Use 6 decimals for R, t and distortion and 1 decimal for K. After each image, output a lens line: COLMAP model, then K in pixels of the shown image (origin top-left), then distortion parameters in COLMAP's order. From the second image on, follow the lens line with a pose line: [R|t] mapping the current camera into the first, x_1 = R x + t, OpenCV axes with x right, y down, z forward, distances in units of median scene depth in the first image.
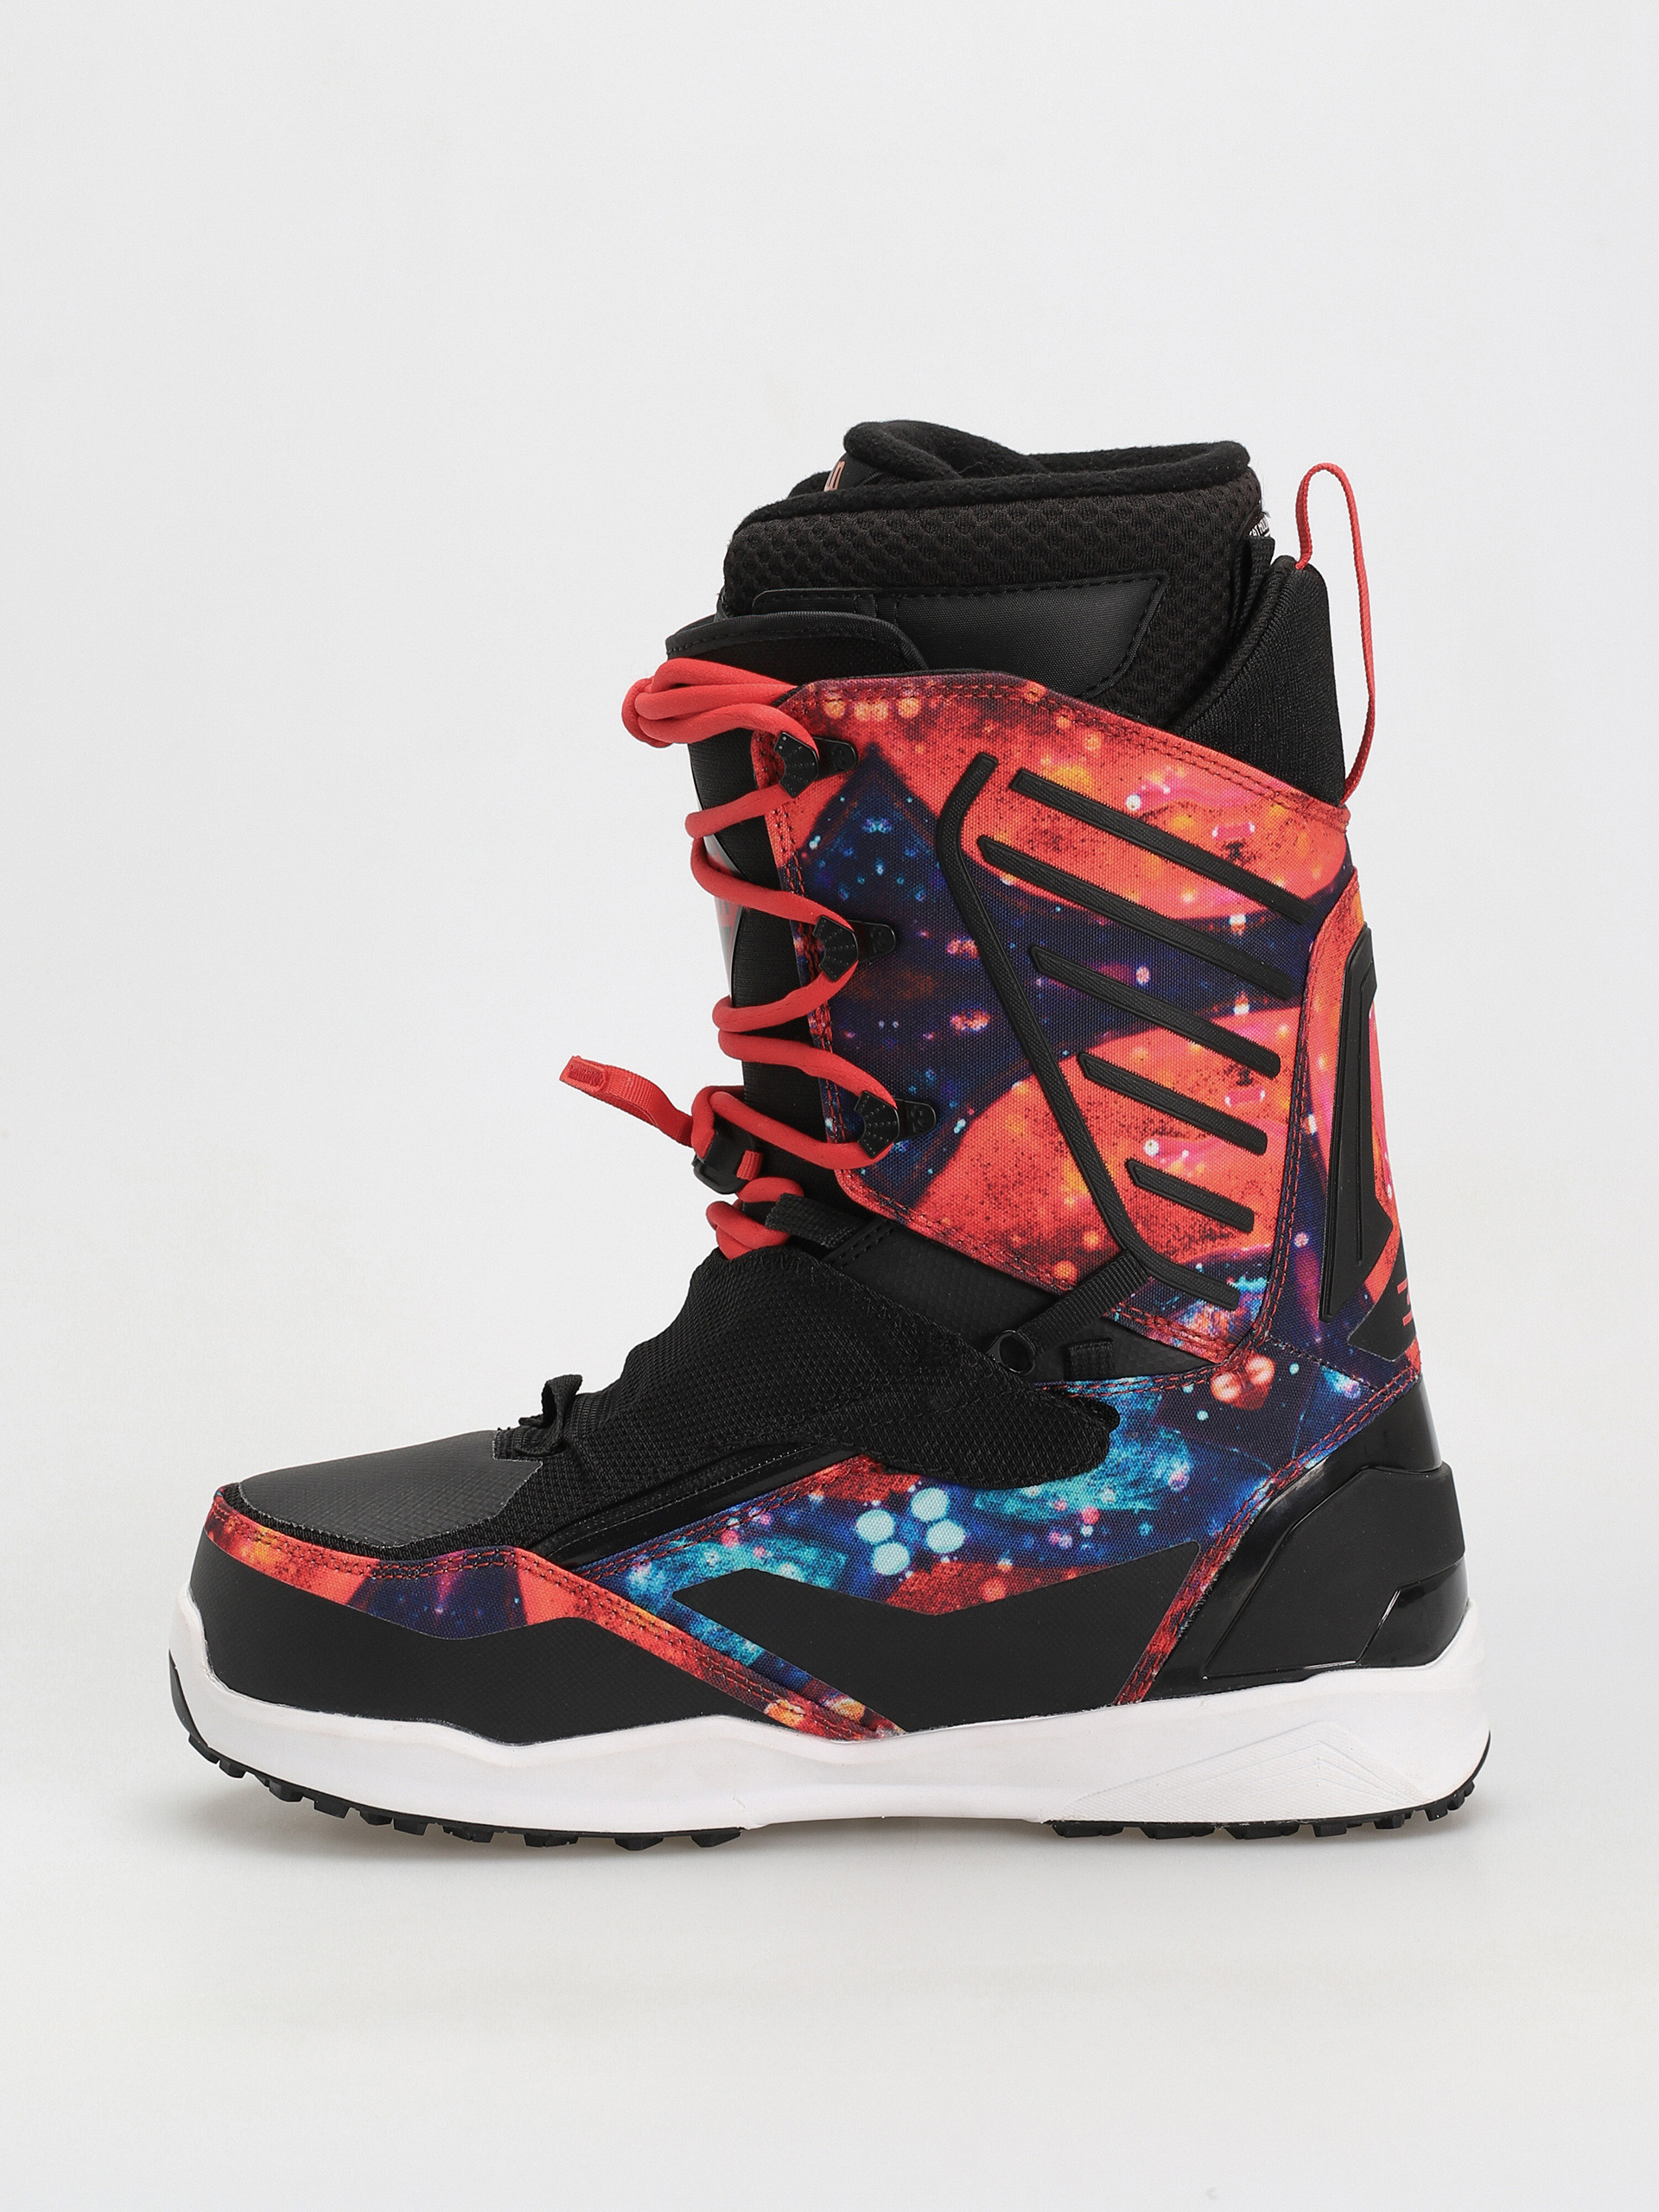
lens RADIAL K [[9091.9, 0, 827.6], [0, 9091.9, 1105.9], [0, 0, 1]] dist [0.025108, 0.000000]
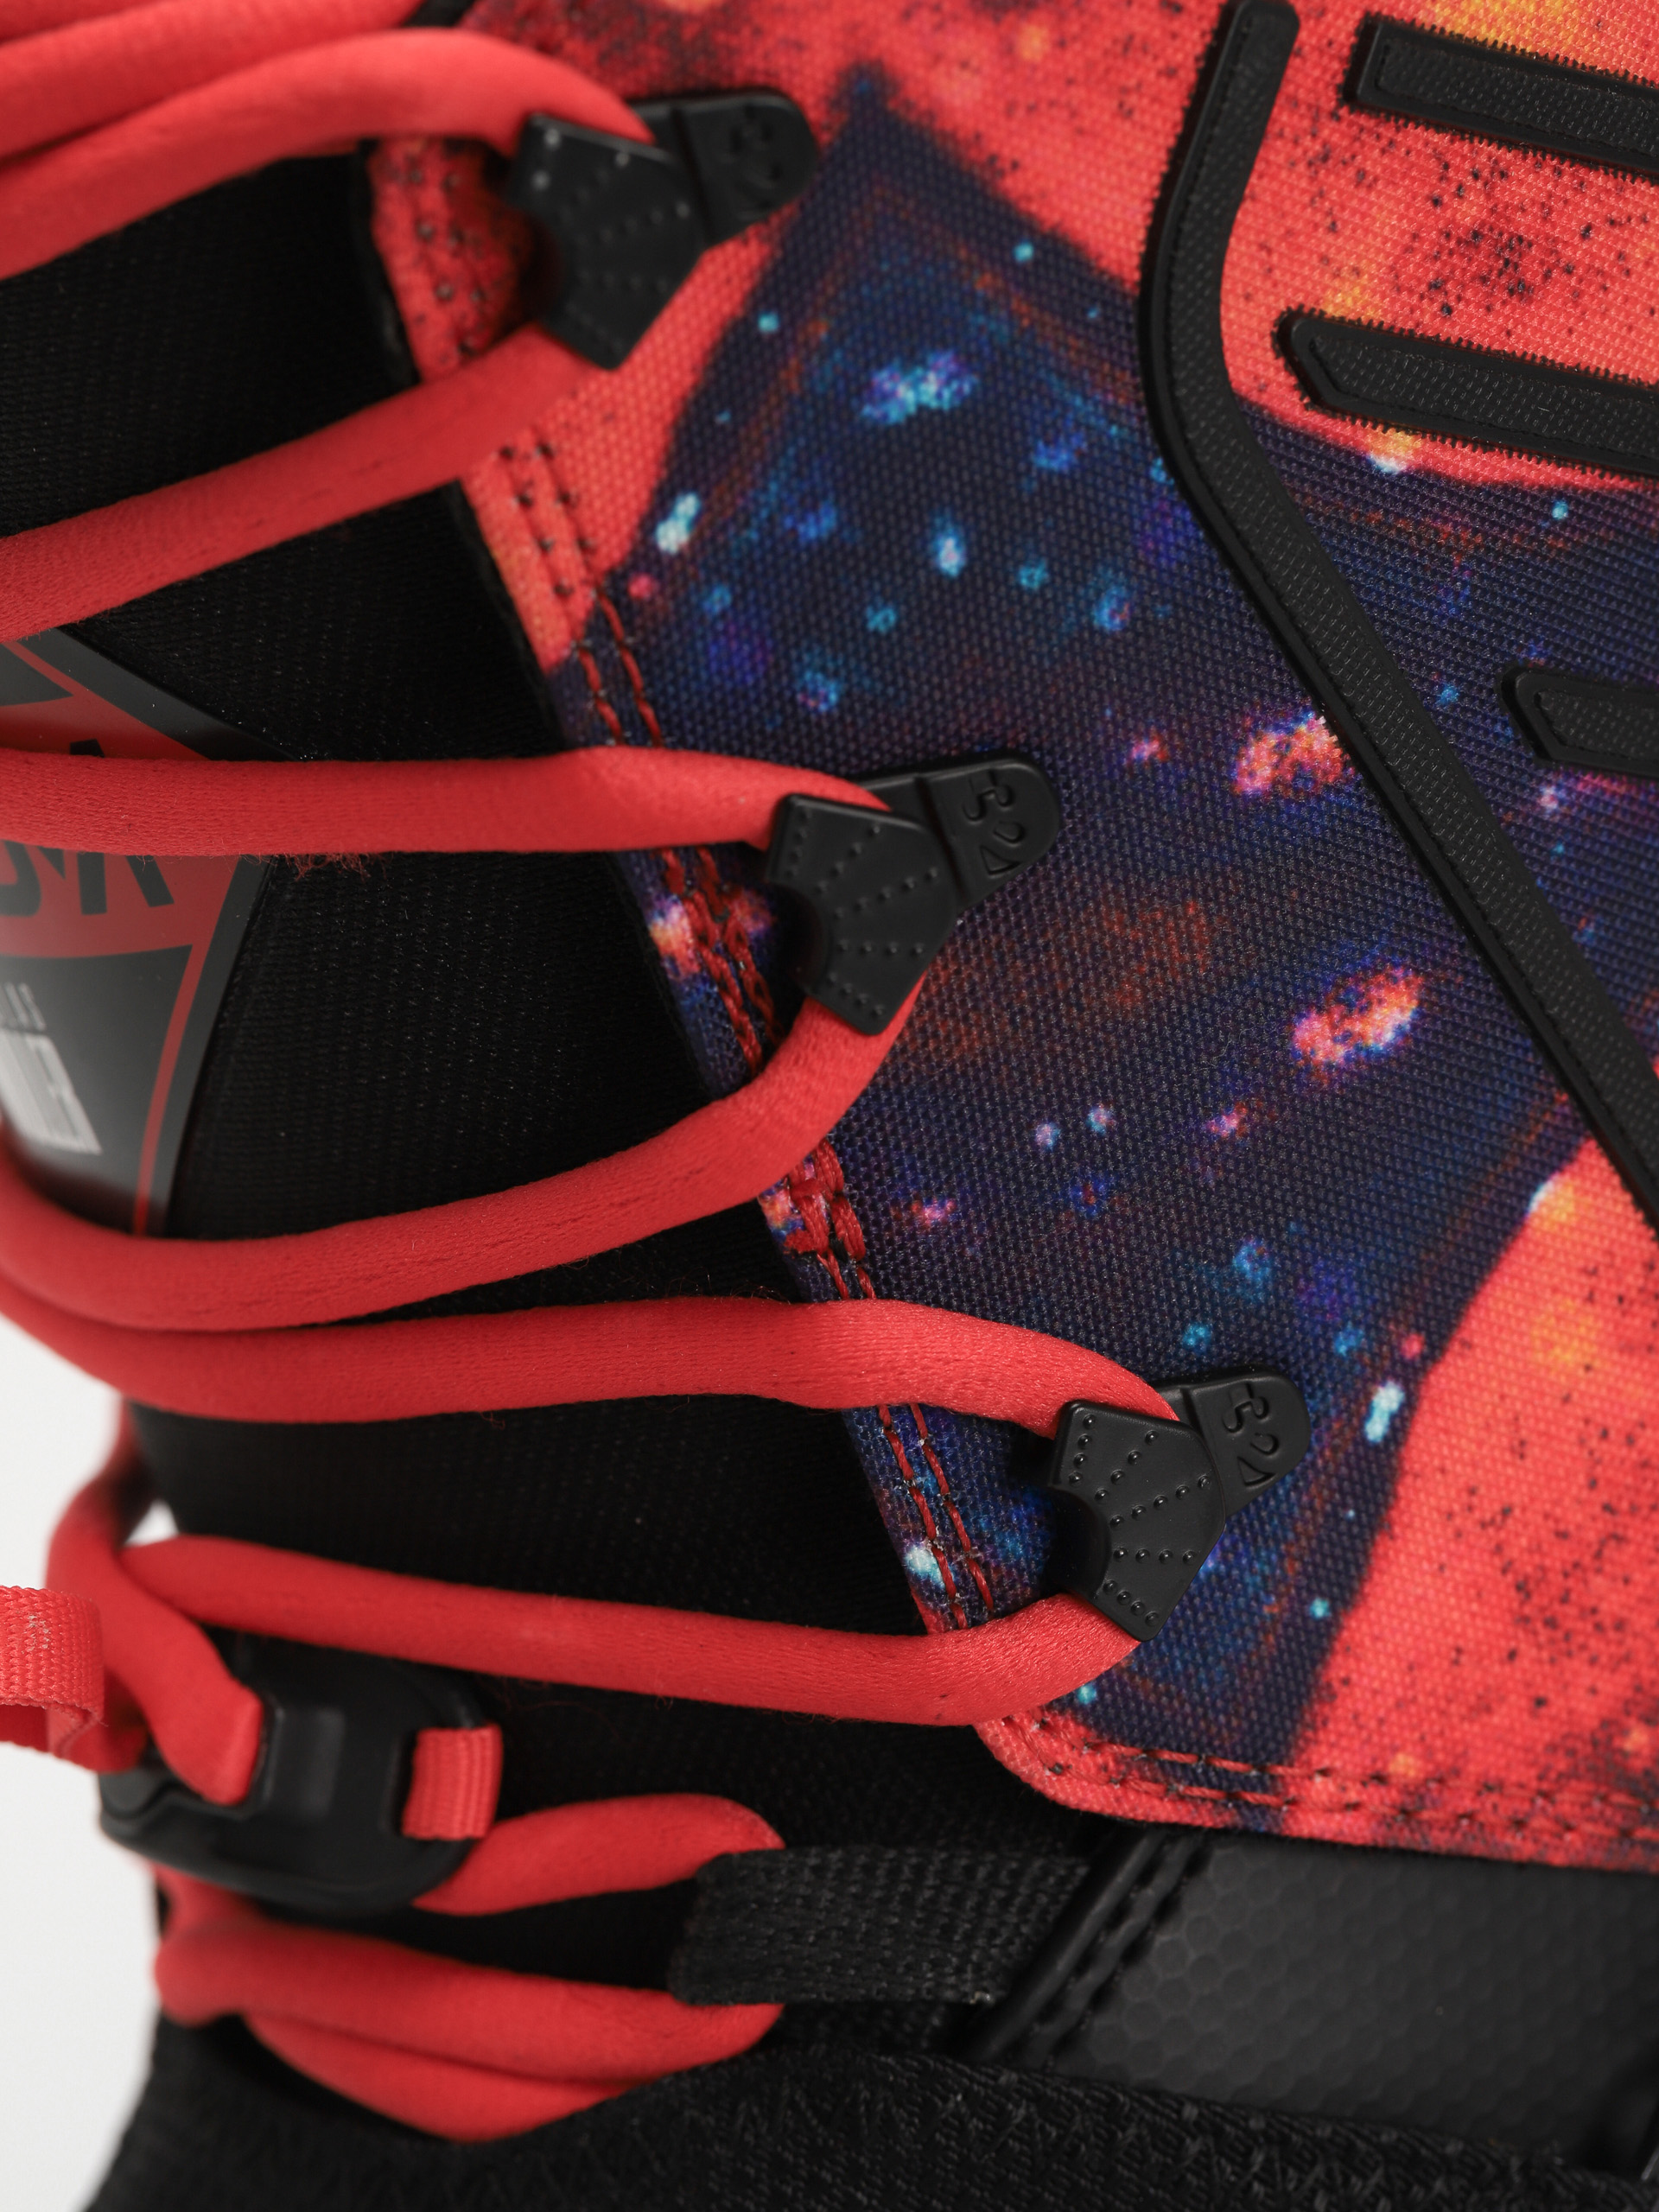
lens RADIAL K [[9091.9, 0, 835.0], [0, 9091.9, 1104.4], [0, 0, 1]] dist [0.025108, 0.000000]
pose [[0.856870, -0.304792, 0.415783, -0.106098], [0.271893, 0.952405, 0.137833, -0.046964], [-0.438004, -0.005057, 0.898959, 0.772559]]
